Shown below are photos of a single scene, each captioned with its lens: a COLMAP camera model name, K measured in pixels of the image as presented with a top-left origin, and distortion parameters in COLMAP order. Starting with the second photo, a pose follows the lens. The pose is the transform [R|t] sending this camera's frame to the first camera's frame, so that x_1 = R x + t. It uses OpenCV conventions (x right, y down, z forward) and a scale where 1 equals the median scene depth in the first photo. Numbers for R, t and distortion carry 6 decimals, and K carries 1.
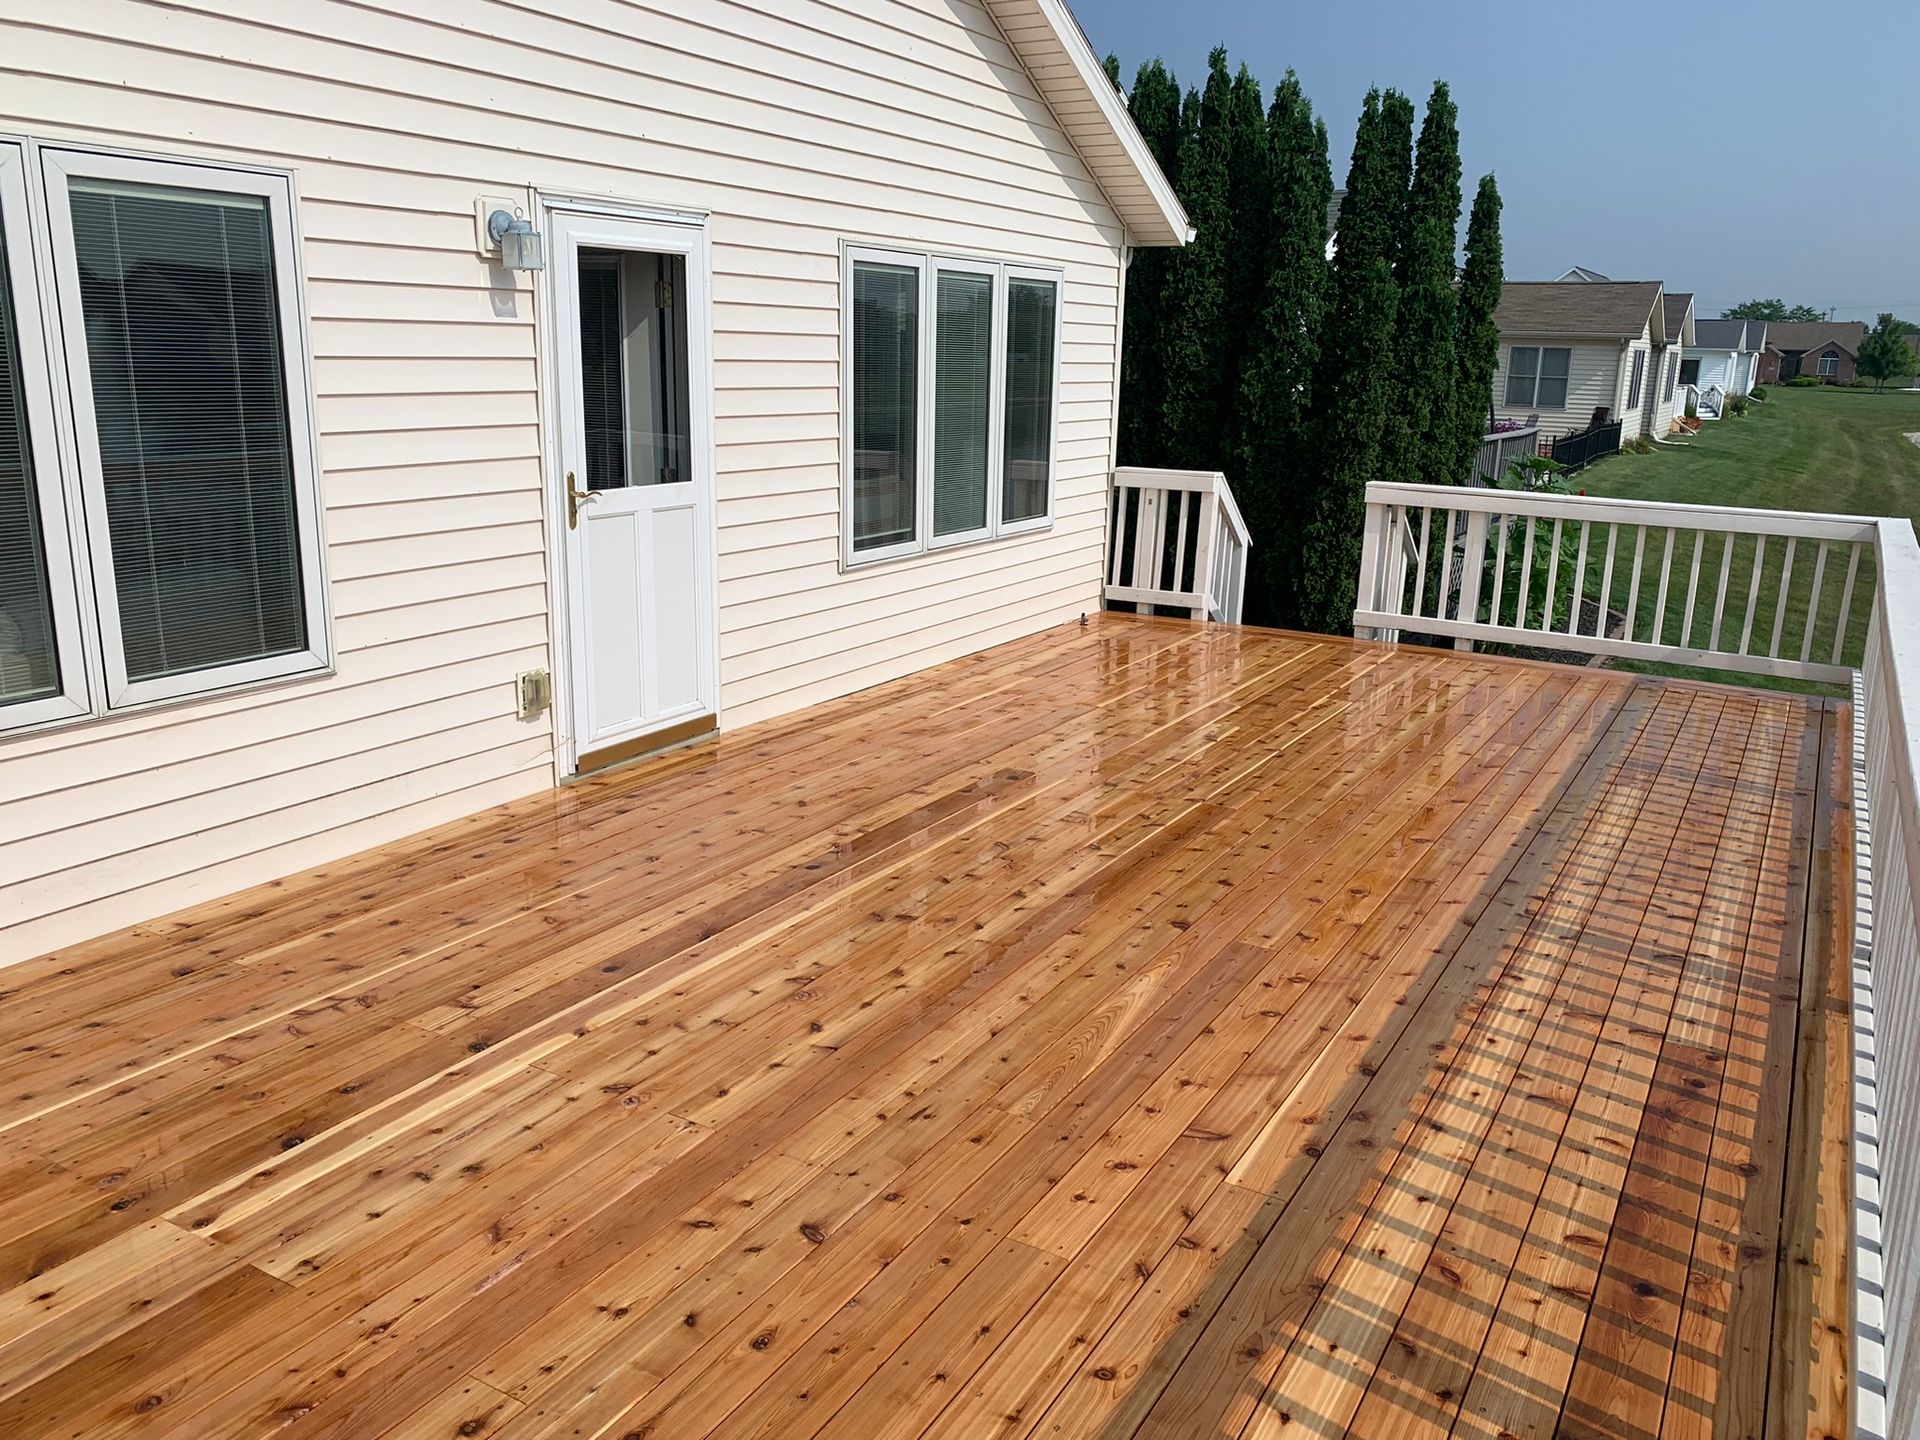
lens RADIAL K [[1473.4, 0, 951.9], [0, 1473.4, 715.8], [0, 0, 1]] dist [0.039911, -0.040339]
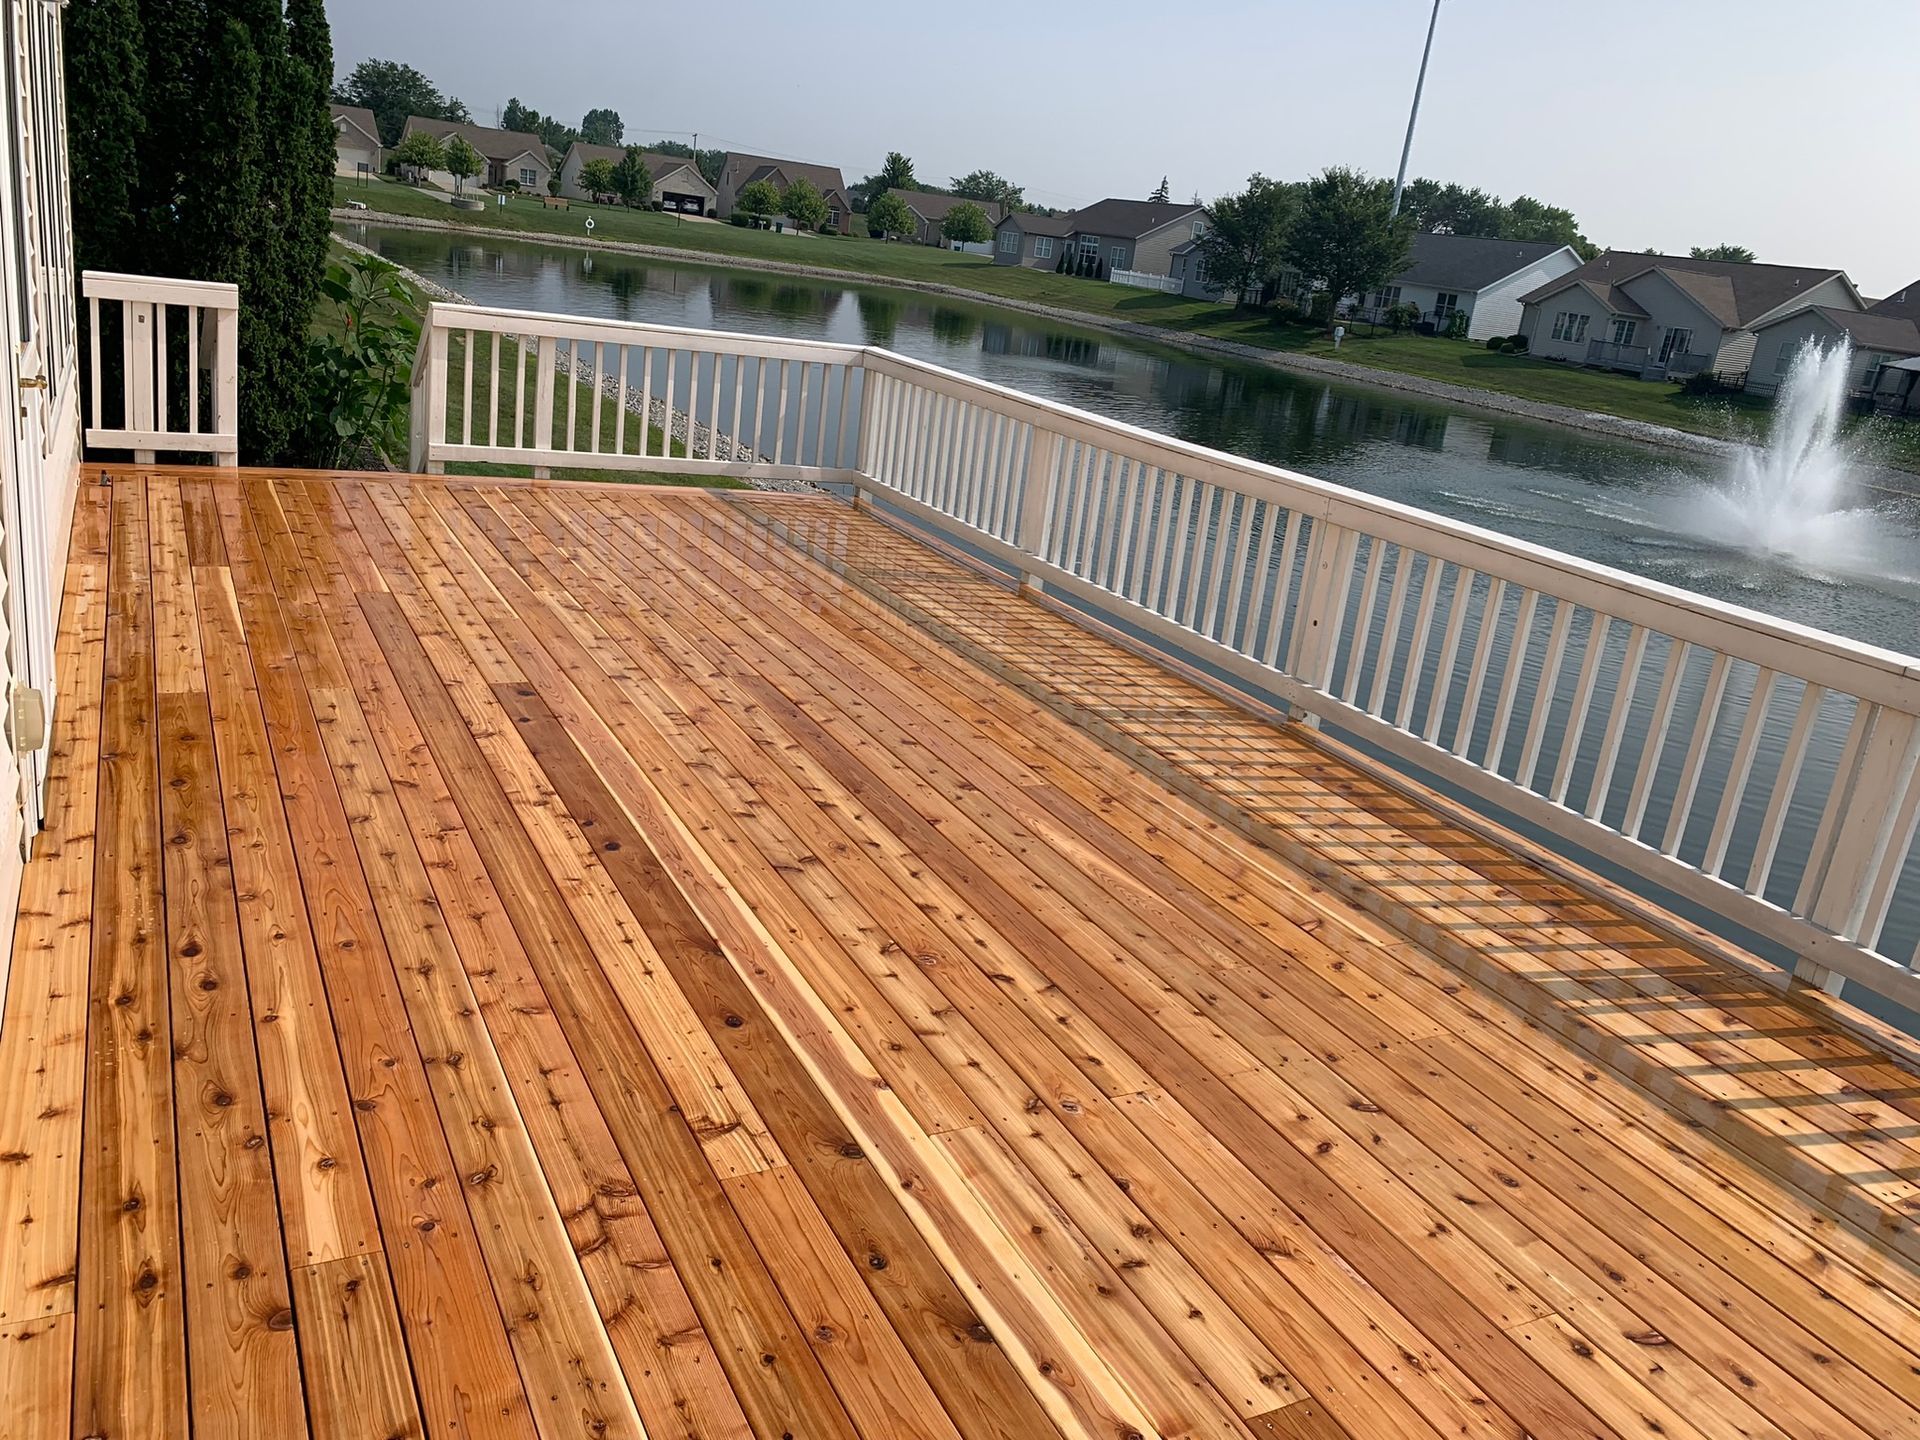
lens RADIAL K [[1473.4, 0, 971.3], [0, 1473.4, 709.6], [0, 0, 1]] dist [0.039911, -0.040339]
pose [[0.517655, -0.222265, 0.826215, -0.749957], [0.094815, 0.974622, 0.202784, -0.137185], [-0.850320, -0.026634, 0.525592, 0.450098]]
